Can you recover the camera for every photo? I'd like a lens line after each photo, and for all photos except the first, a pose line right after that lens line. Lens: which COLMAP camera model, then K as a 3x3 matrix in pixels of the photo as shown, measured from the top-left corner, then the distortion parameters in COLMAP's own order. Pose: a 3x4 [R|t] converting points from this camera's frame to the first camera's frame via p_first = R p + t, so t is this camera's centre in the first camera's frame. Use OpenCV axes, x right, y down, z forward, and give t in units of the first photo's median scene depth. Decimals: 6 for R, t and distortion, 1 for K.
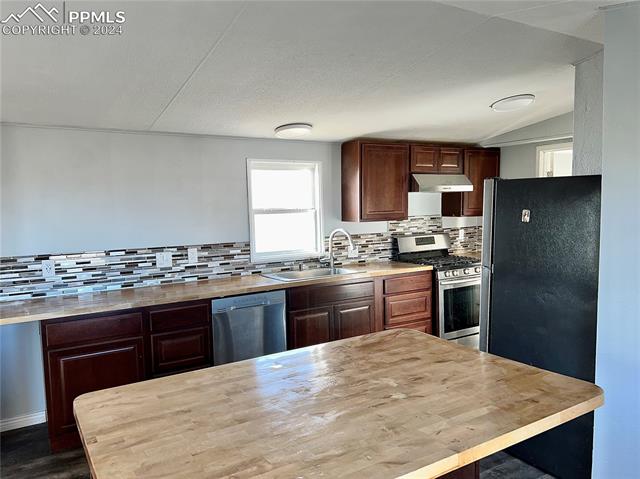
lens RADIAL K [[473.5, 0, 316.3], [0, 473.5, 240.2], [0, 0, 1]] dist [0.026597, -0.014749]
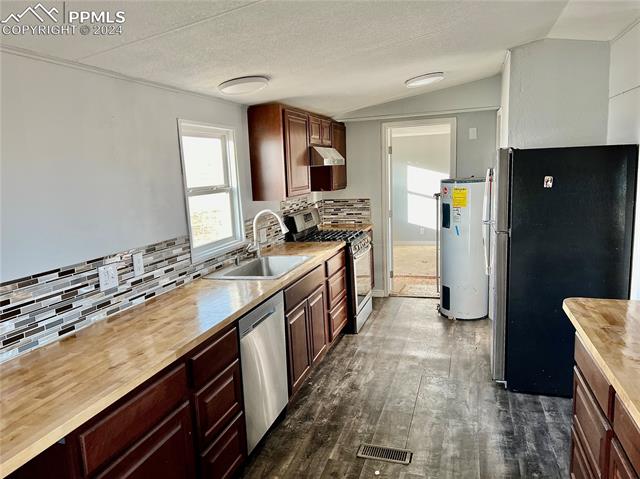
lens RADIAL K [[473.5, 0, 318.9], [0, 473.5, 241.1], [0, 0, 1]] dist [0.026597, -0.014749]
pose [[0.762970, -0.111364, 0.636769, -0.479207], [0.081454, 0.993760, 0.076201, -0.028692], [-0.641281, -0.006272, 0.767280, 0.333342]]
